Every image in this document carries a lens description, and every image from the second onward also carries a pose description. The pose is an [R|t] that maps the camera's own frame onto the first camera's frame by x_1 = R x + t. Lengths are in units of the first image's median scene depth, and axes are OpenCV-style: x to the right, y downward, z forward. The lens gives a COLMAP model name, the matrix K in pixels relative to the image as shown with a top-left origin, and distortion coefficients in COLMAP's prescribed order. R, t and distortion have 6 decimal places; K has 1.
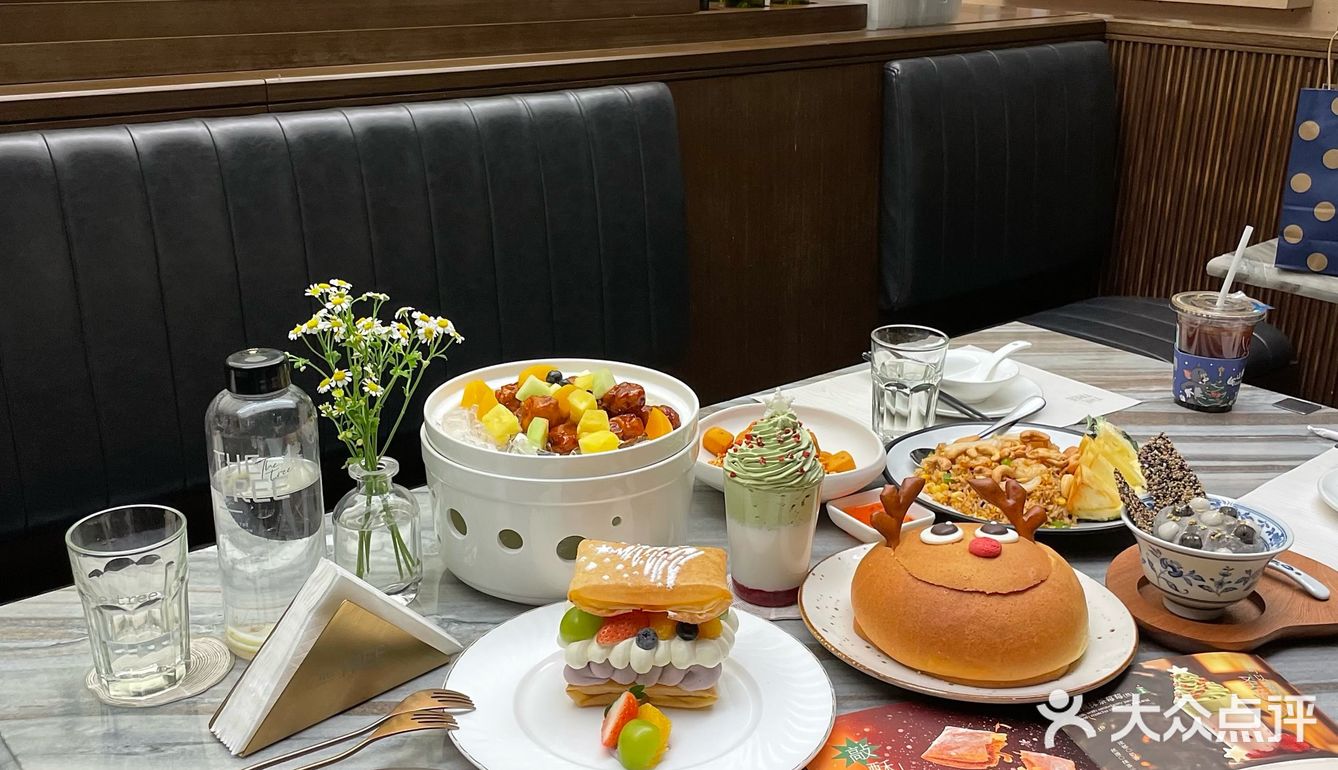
lens RADIAL K [[1352.2, 0, 663.1], [0, 1352.2, 386.0], [0, 0, 1]] dist [0.086848, 0.000000]
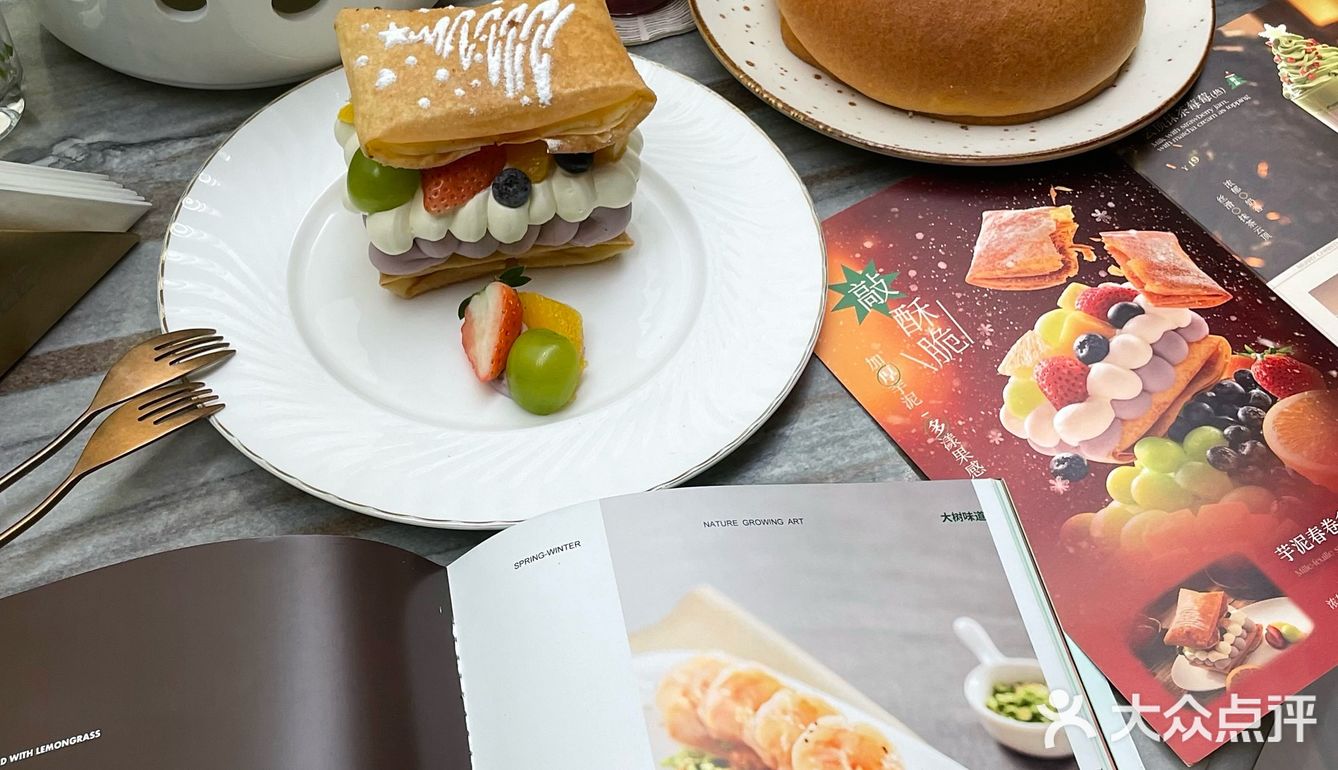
lens RADIAL K [[1573.4, 0, 656.6], [0, 1573.4, 383.0], [0, 0, 1]] dist [0.049375, 0.000000]
pose [[0.955926, -0.222274, 0.191834, -0.098535], [0.083983, 0.833067, 0.546760, -0.101155], [-0.281342, -0.506551, 0.815017, 0.401995]]
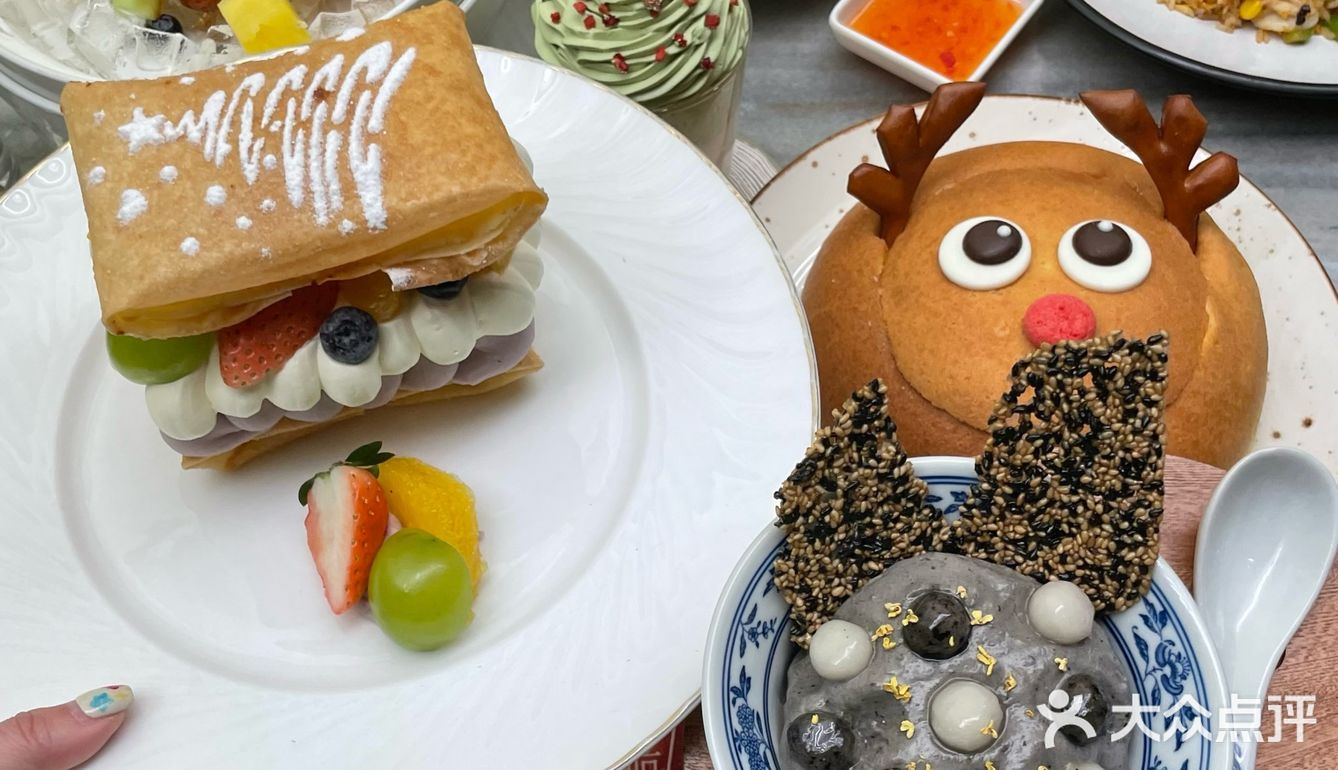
lens RADIAL K [[1487.5, 0, 640.7], [0, 1487.5, 397.9], [0, 0, 1]] dist [0.031114, 0.000000]
pose [[0.934592, -0.323278, 0.148425, -0.003078], [0.145716, 0.728557, 0.669307, -0.072138], [-0.324508, -0.603901, 0.728010, 0.651522]]
